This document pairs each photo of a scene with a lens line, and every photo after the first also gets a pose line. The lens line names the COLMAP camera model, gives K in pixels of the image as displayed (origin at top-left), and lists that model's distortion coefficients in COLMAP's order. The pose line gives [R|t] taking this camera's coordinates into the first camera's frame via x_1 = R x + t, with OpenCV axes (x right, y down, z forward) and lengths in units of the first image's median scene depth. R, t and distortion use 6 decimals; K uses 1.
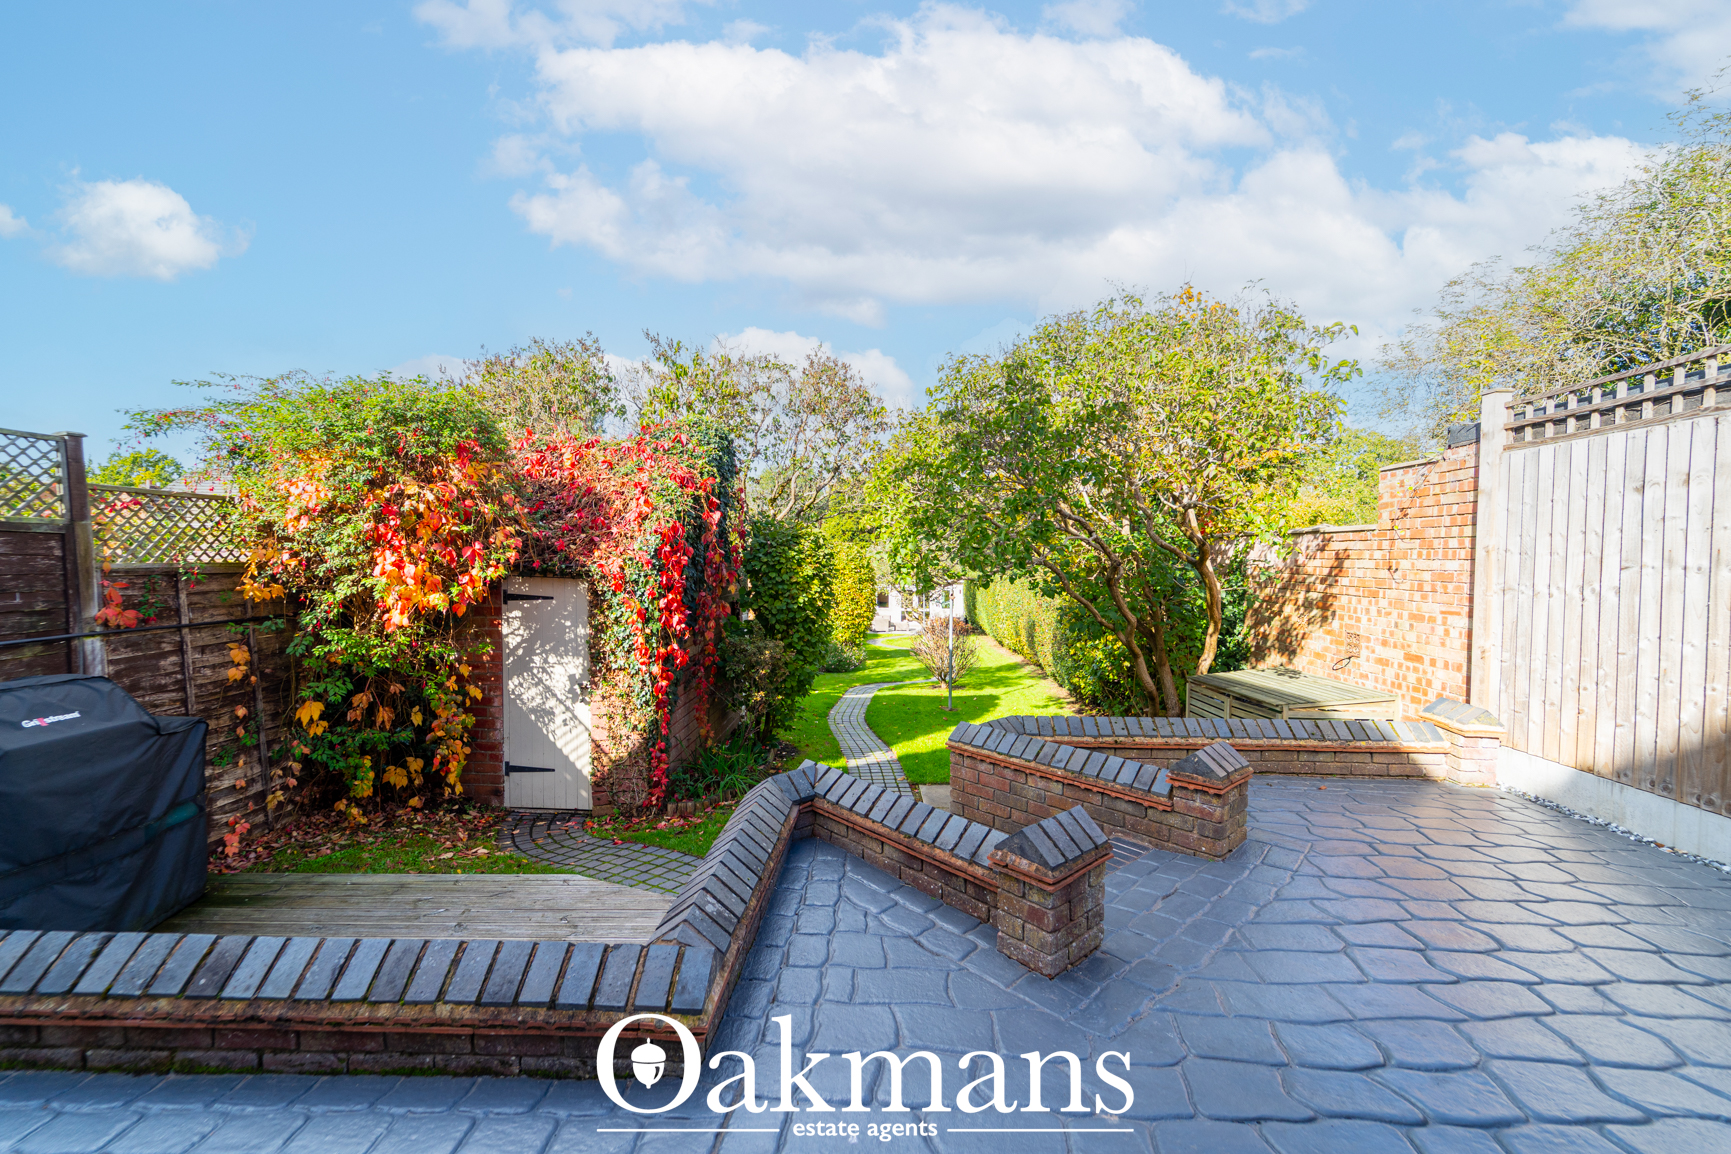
lens RADIAL K [[708.5, 0, 869.7], [0, 708.5, 577.4], [0, 0, 1]] dist [0.001583, 0.001755]
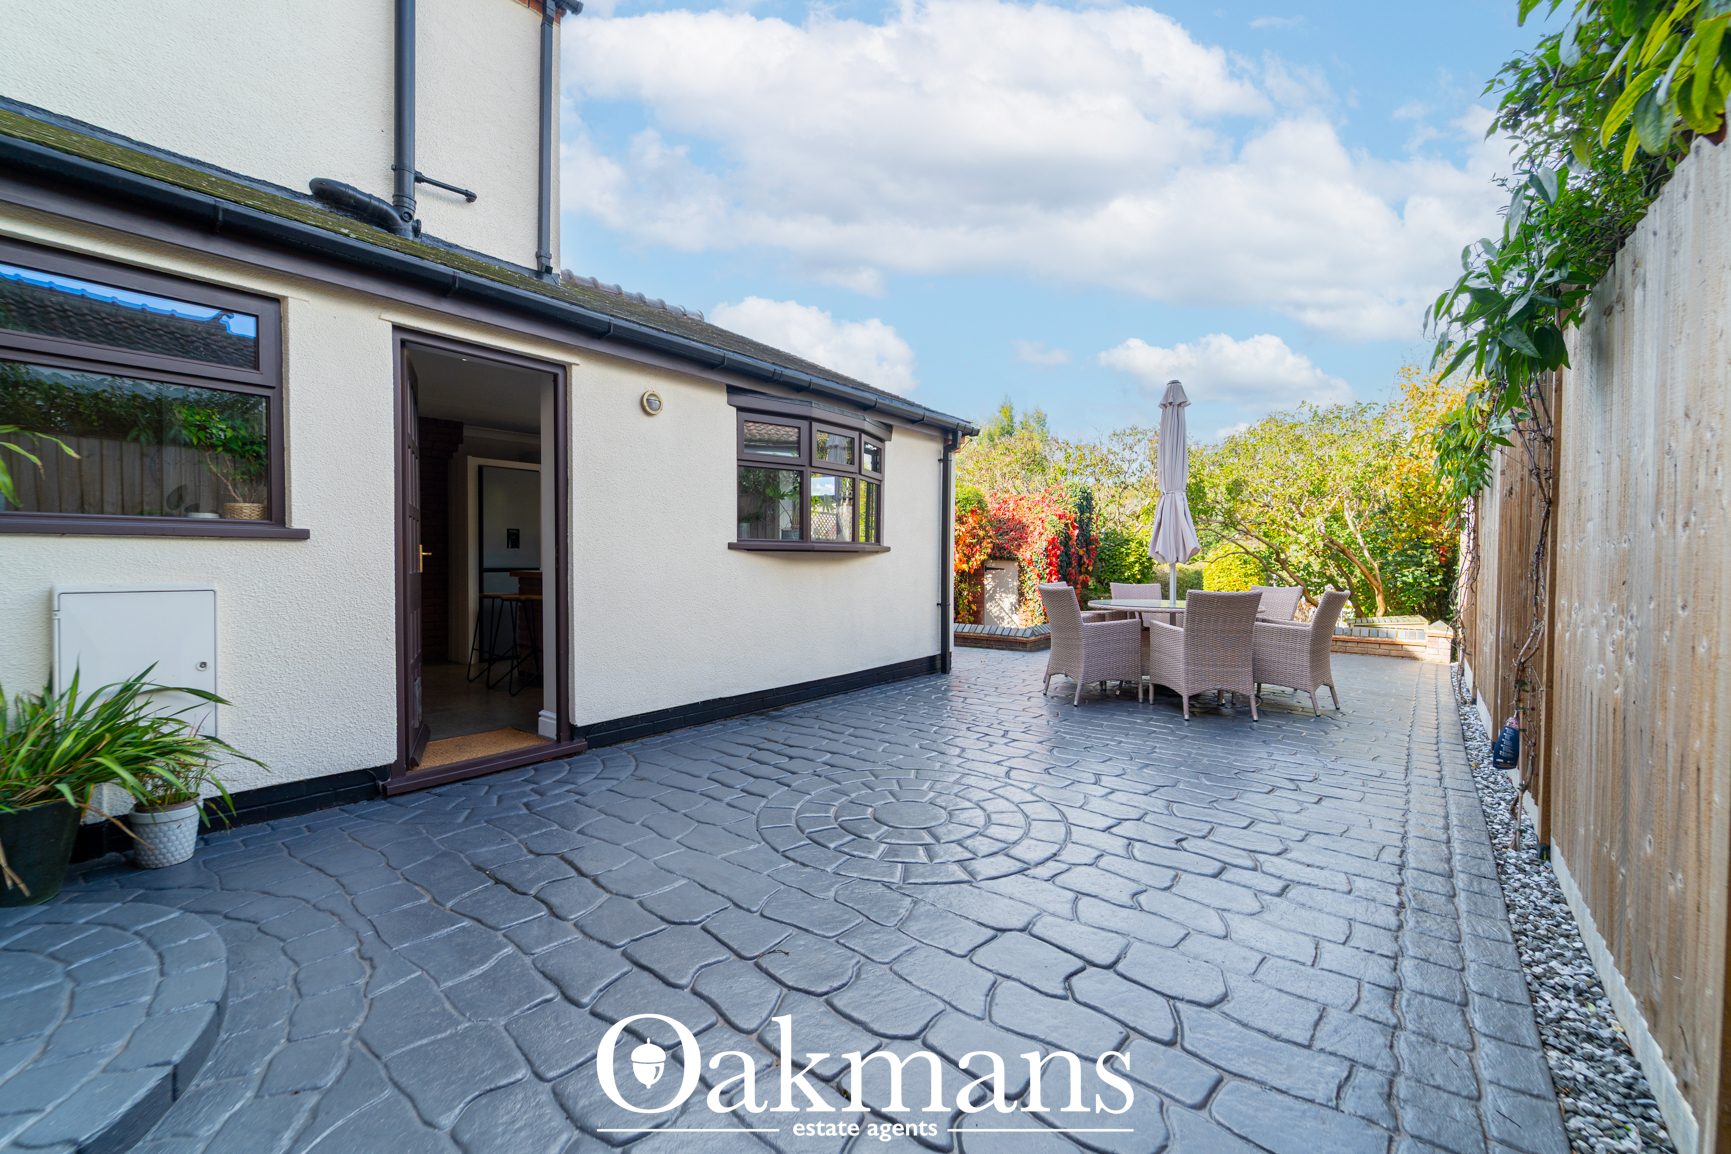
lens RADIAL K [[708.5, 0, 876.1], [0, 708.5, 574.1], [0, 0, 1]] dist [0.001583, 0.001755]
pose [[0.822630, 0.006500, -0.568541, 0.617005], [-0.013222, 0.999883, -0.007700, 0.078904], [0.568424, 0.013852, 0.822619, -1.341197]]
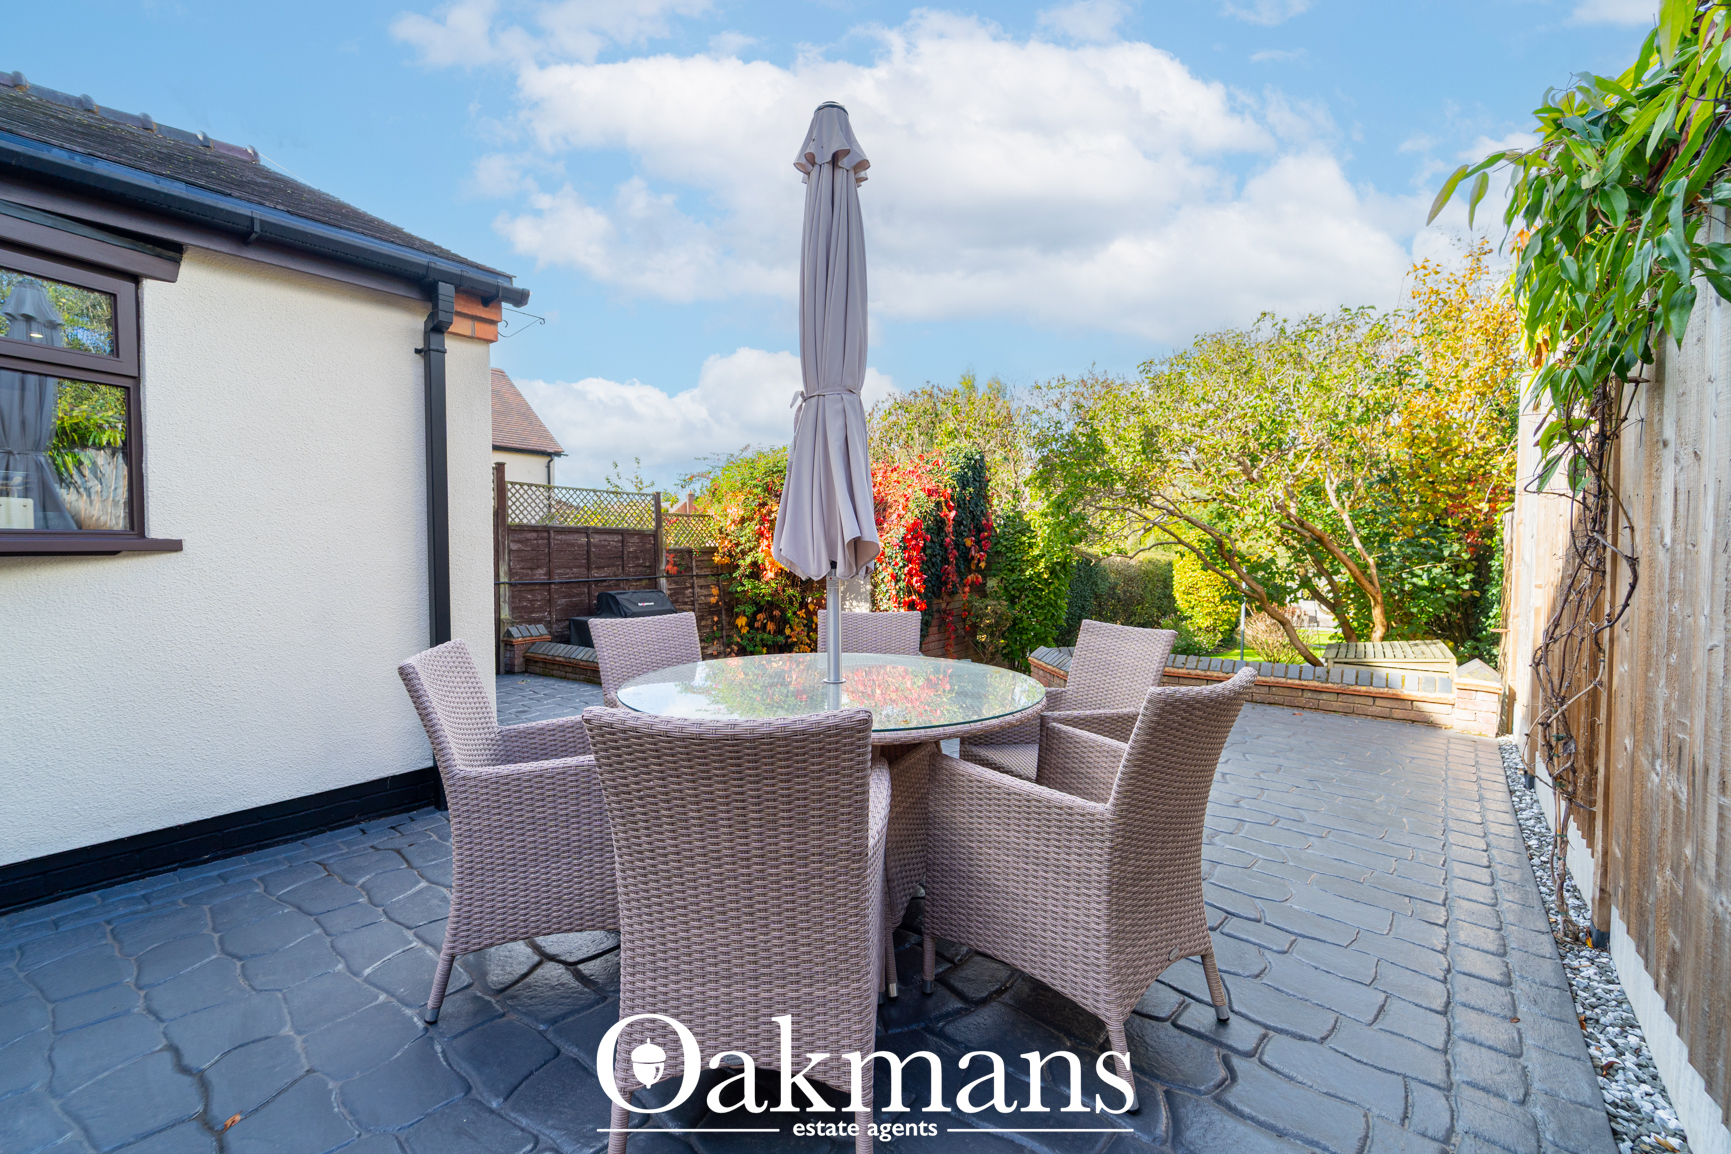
lens RADIAL K [[708.5, 0, 882.6], [0, 708.5, 572.1], [0, 0, 1]] dist [0.001583, 0.001755]
pose [[0.820668, 0.008764, -0.571338, 0.648366], [-0.007067, 0.999962, 0.005187, 0.036569], [0.571362, -0.000219, 0.820698, -0.391726]]
